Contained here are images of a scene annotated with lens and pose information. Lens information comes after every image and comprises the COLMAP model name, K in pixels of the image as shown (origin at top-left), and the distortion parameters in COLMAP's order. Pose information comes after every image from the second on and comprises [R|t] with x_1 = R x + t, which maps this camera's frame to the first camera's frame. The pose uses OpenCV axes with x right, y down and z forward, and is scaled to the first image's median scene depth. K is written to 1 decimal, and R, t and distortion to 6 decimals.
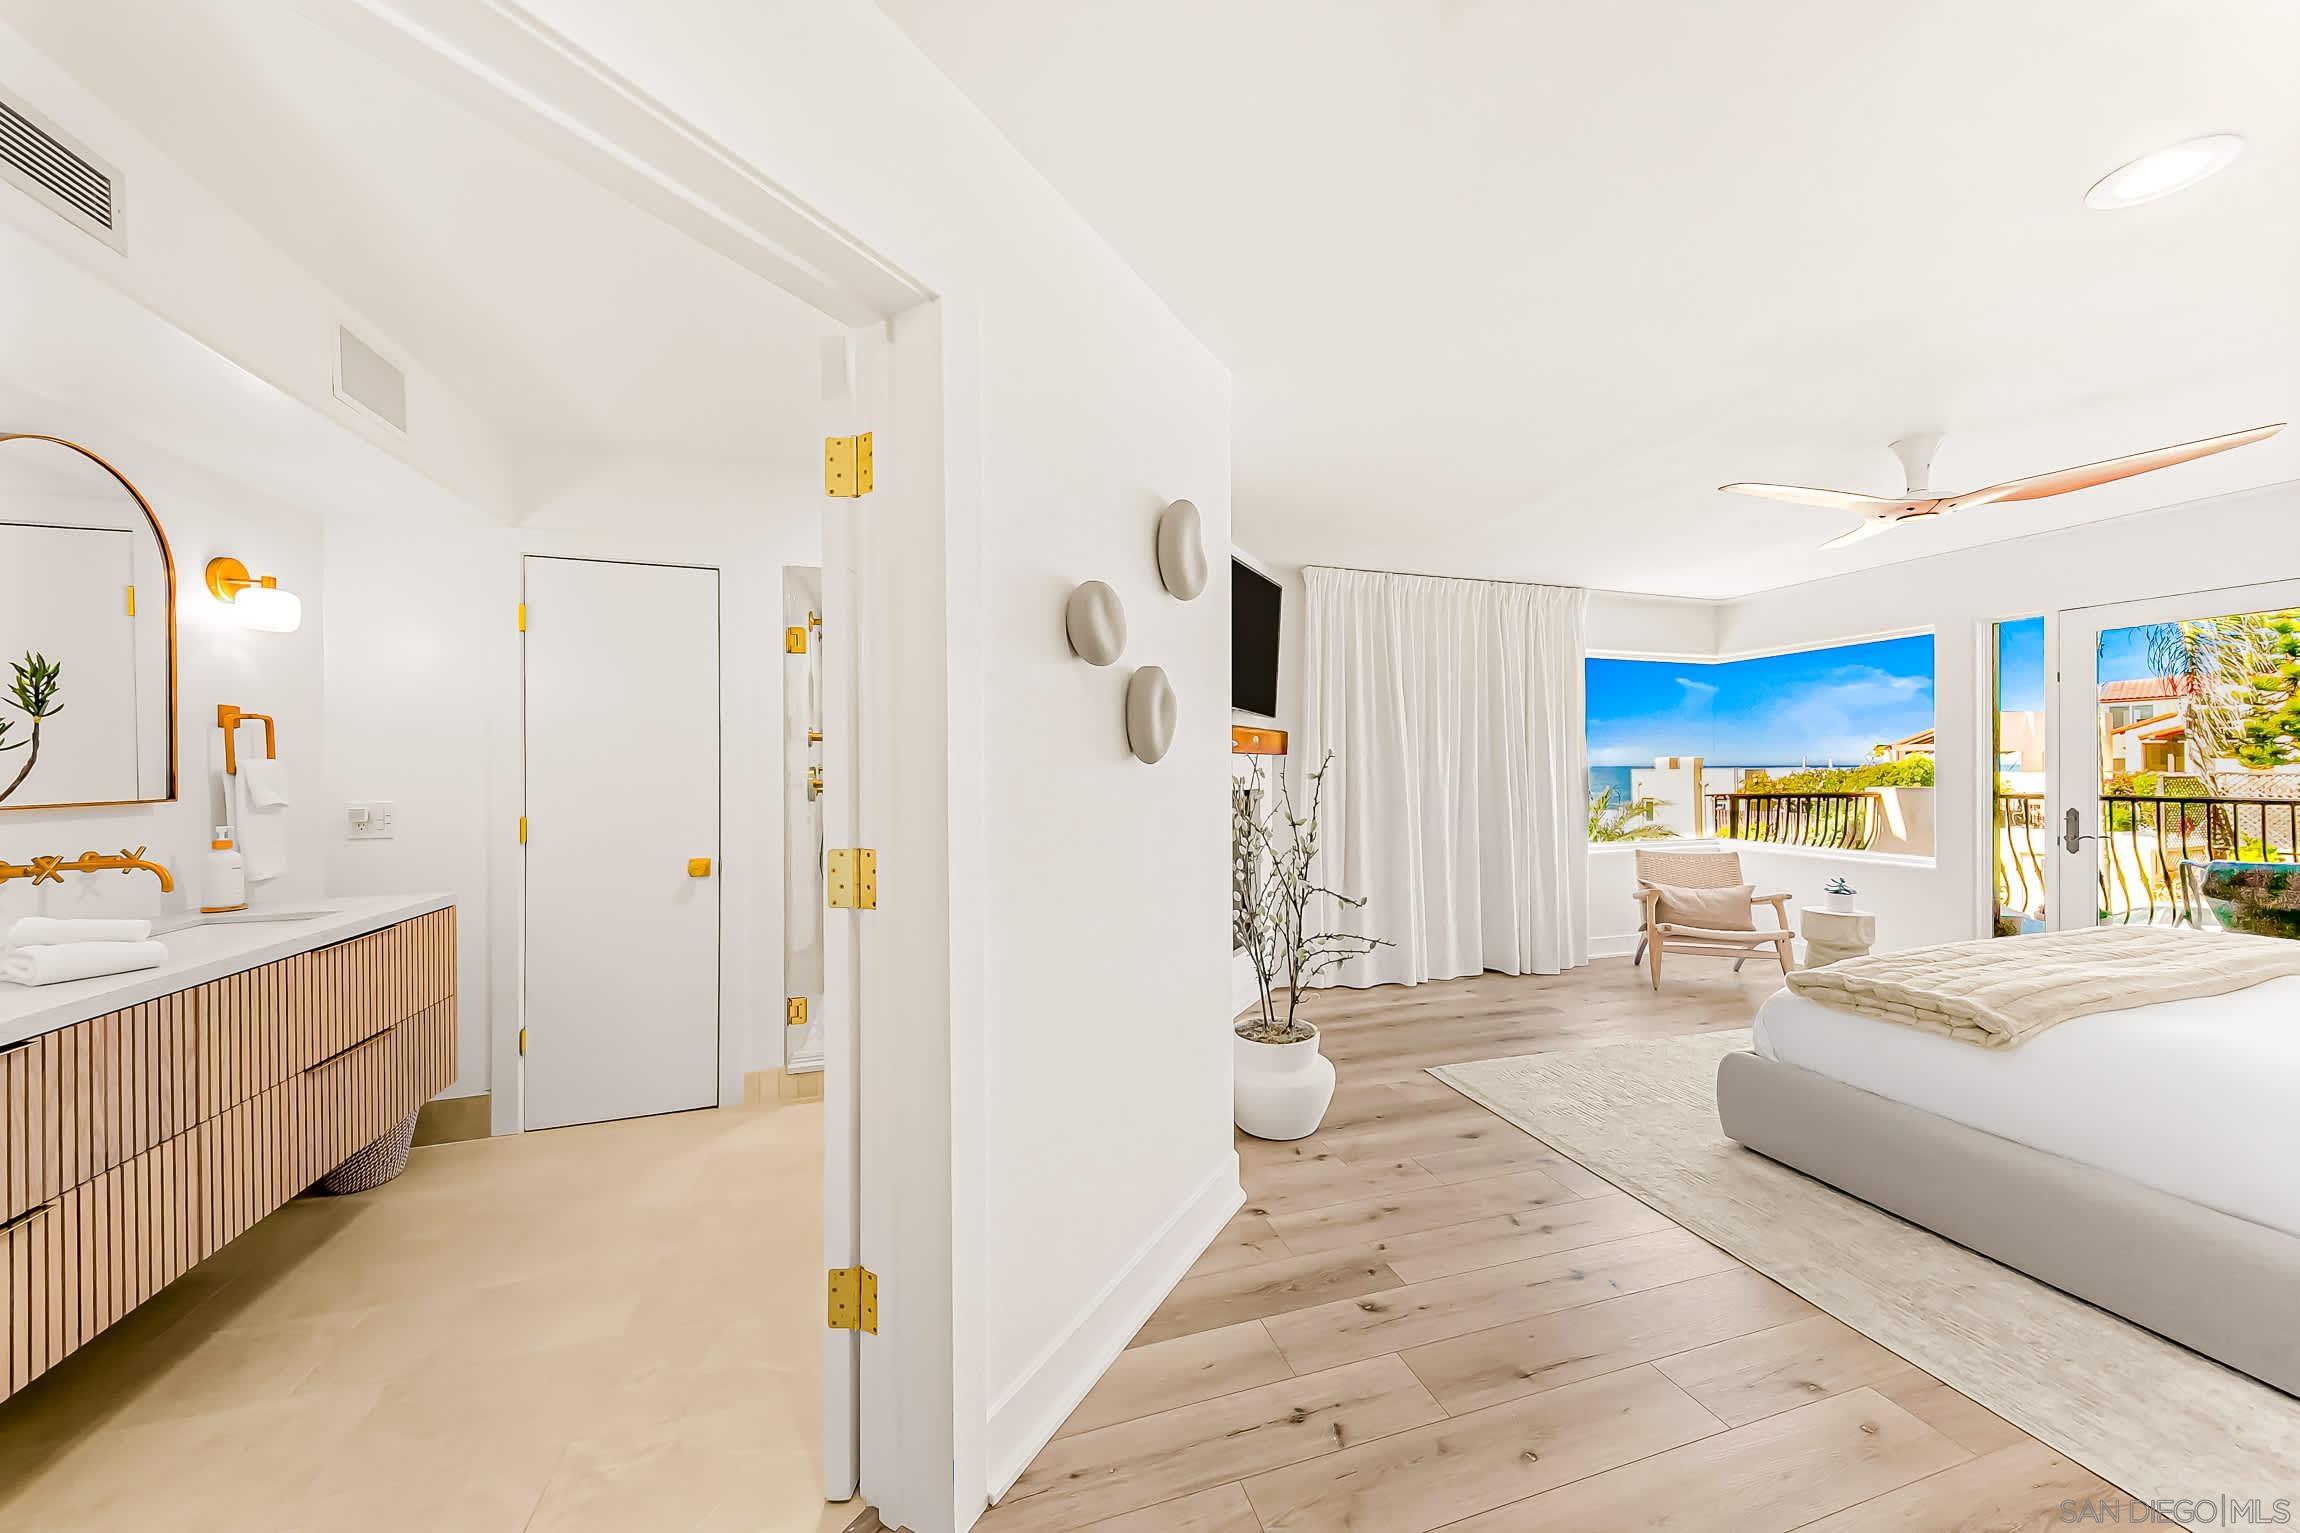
lens RADIAL K [[794.1, 0, 1144.4], [0, 794.1, 770.2], [0, 0, 1]] dist [0.015939, -0.005069]
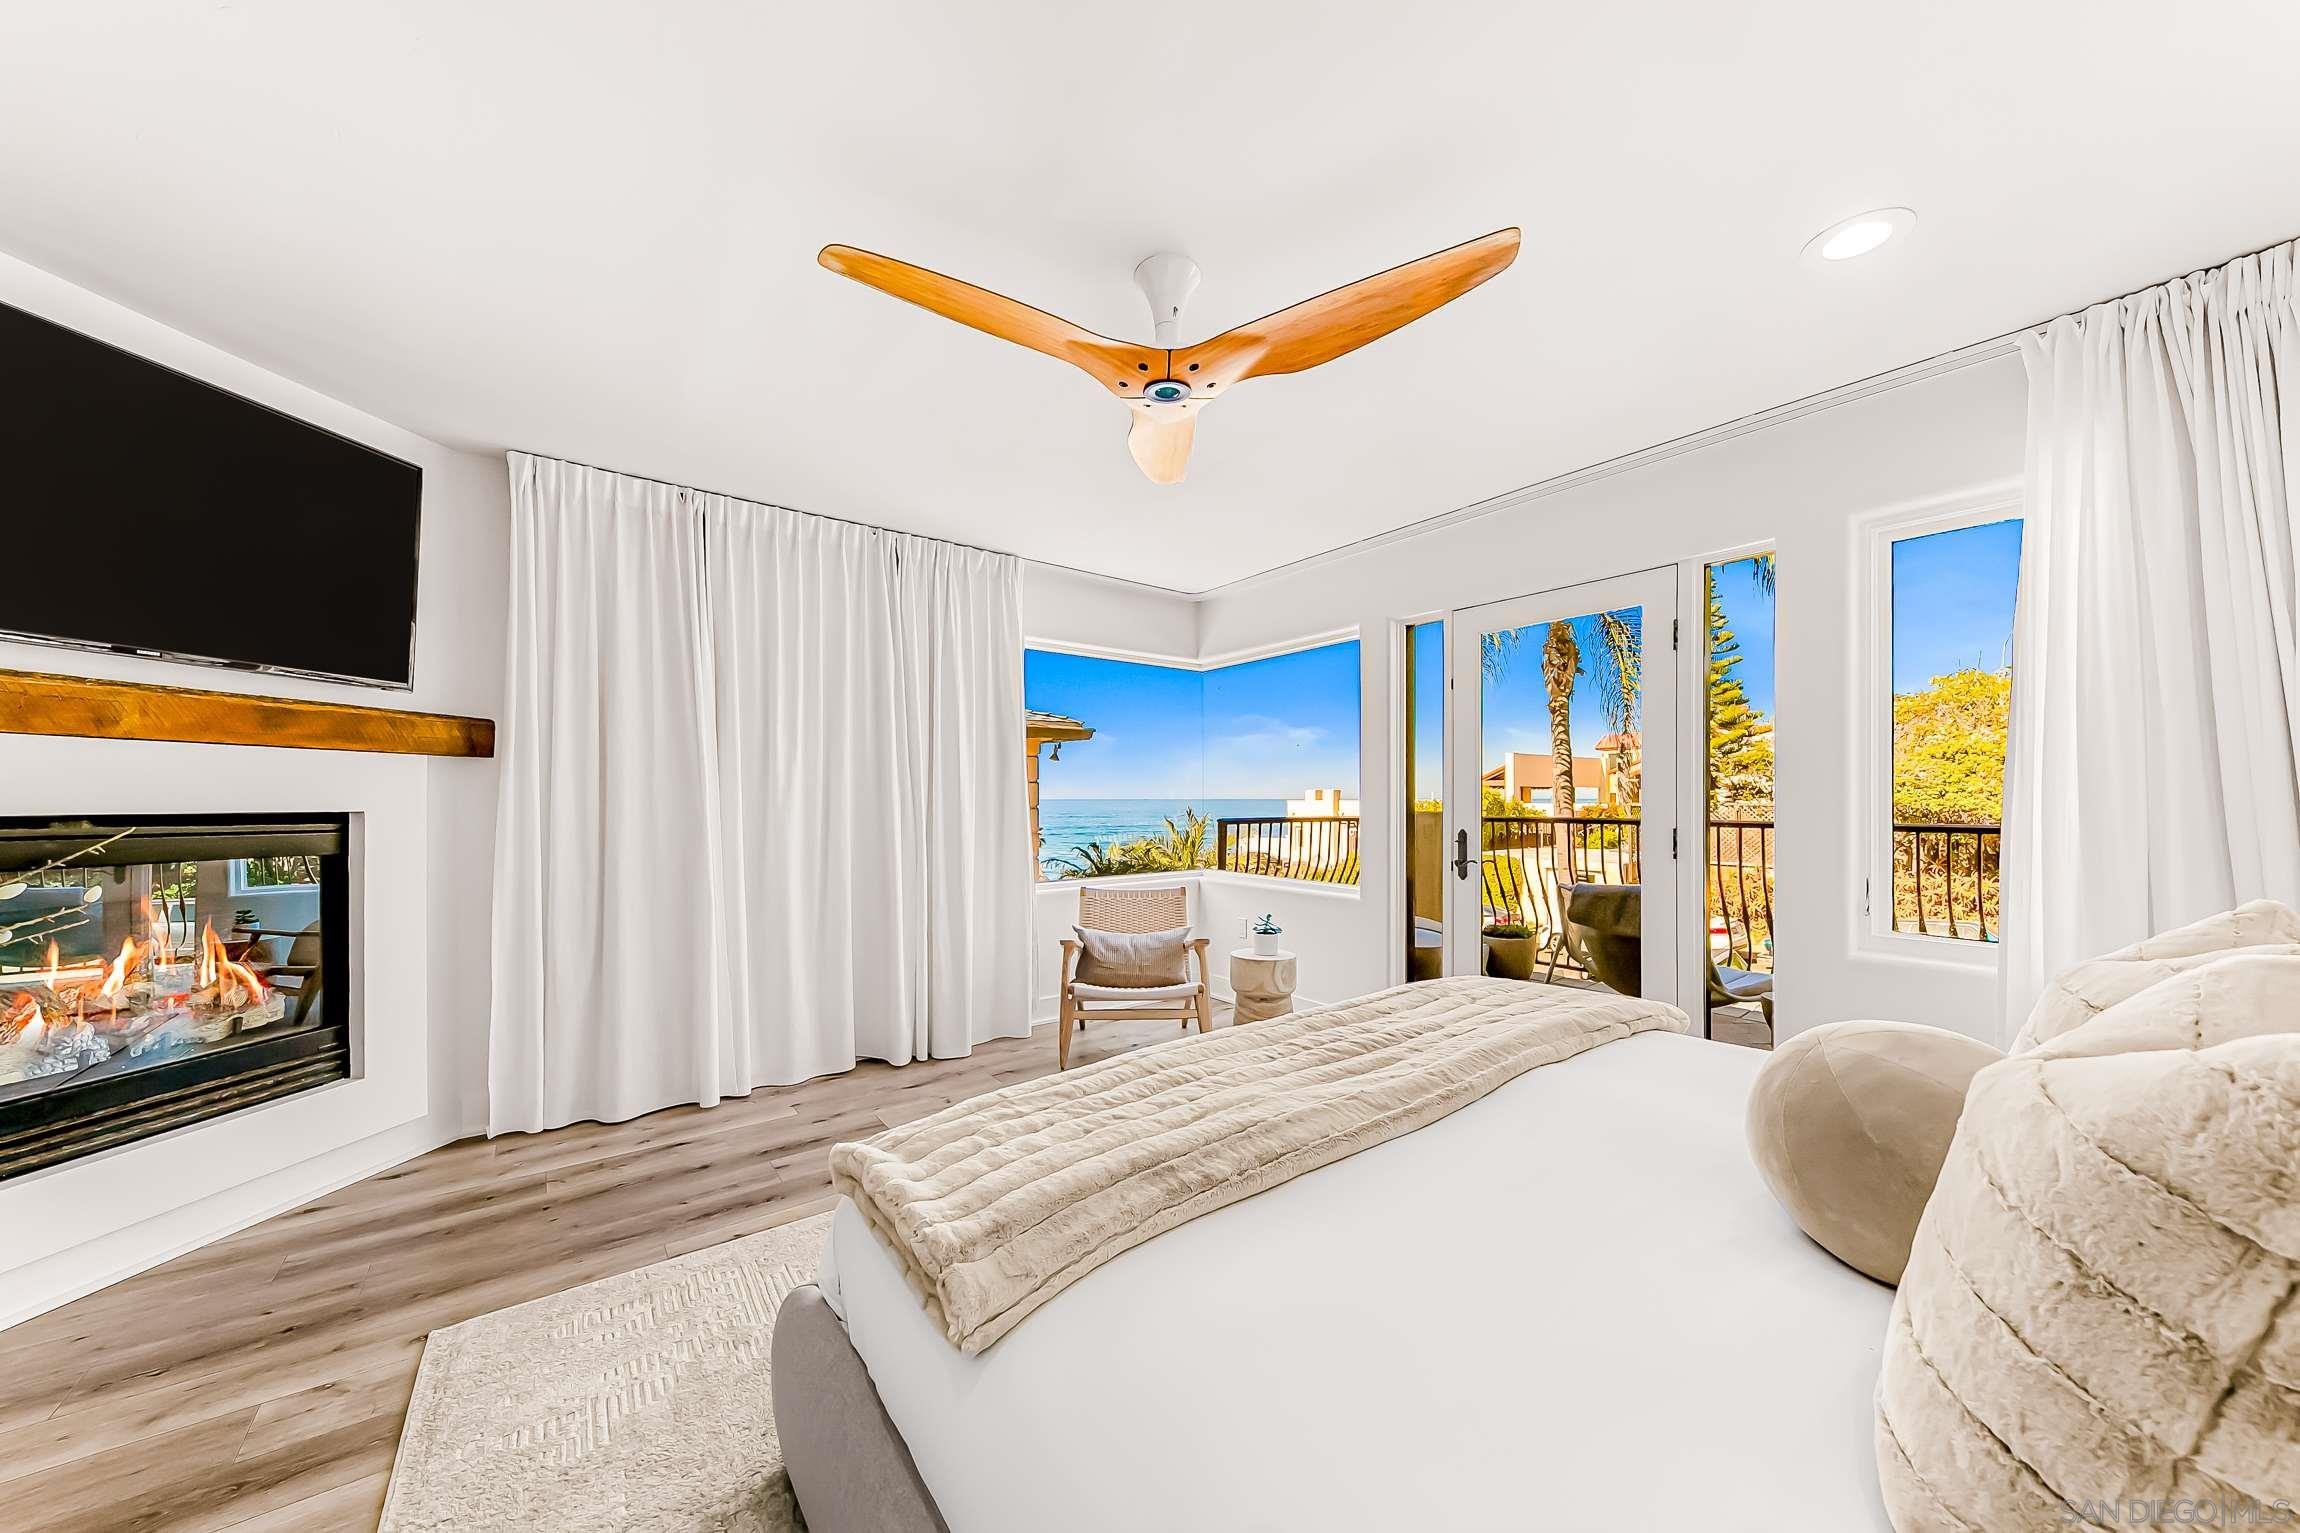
lens RADIAL K [[801.1, 0, 1147.2], [0, 801.1, 801.2], [0, 0, 1]] dist [0.013739, -0.004118]
pose [[0.940388, 0.001961, 0.340098, 0.466202], [-0.001342, 0.999997, -0.002055, 0.016124], [-0.340101, 0.001476, 0.940388, 0.248911]]
